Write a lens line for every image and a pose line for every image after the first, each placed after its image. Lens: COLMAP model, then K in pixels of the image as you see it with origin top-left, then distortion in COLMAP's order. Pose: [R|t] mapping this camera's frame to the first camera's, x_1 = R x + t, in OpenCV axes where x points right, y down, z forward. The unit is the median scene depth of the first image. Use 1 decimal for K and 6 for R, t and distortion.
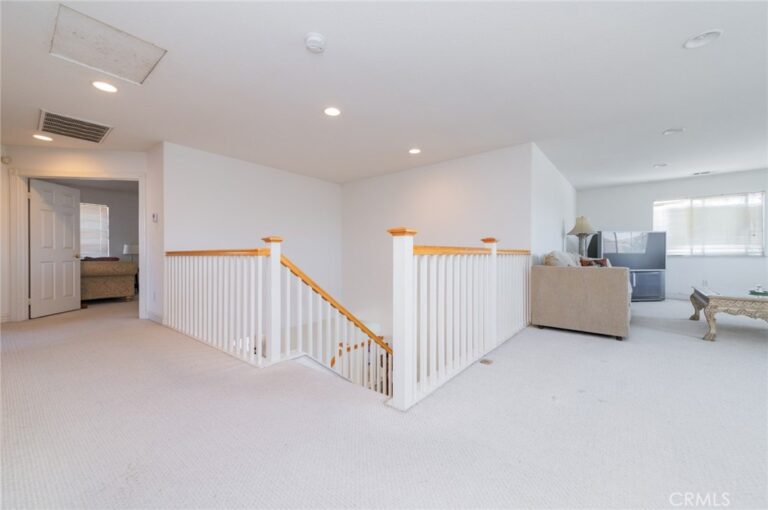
lens RADIAL K [[298.8, 0, 387.0], [0, 298.8, 255.3], [0, 0, 1]] dist [0.002506, 0.000230]
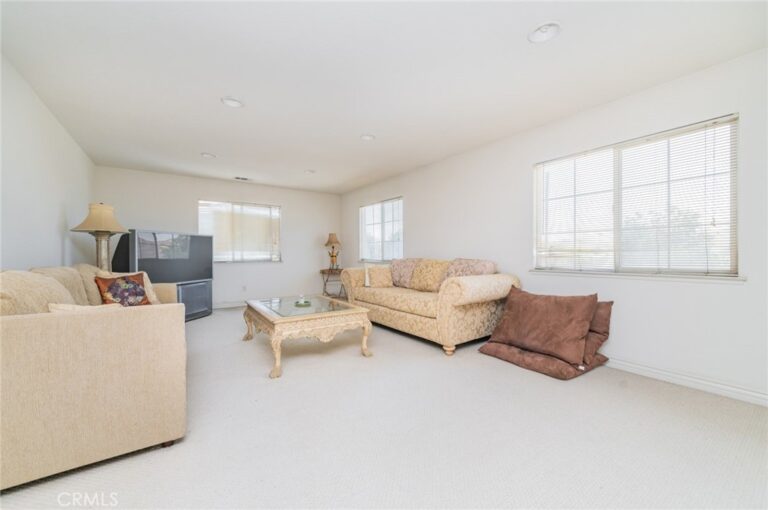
lens RADIAL K [[298.8, 0, 386.8], [0, 298.8, 254.0], [0, 0, 1]] dist [0.002506, 0.000230]
pose [[0.249748, -0.000187, 0.968311, 0.201163], [-0.001366, 0.999999, 0.000545, -0.025560], [-0.968310, -0.001459, 0.249748, 0.278031]]
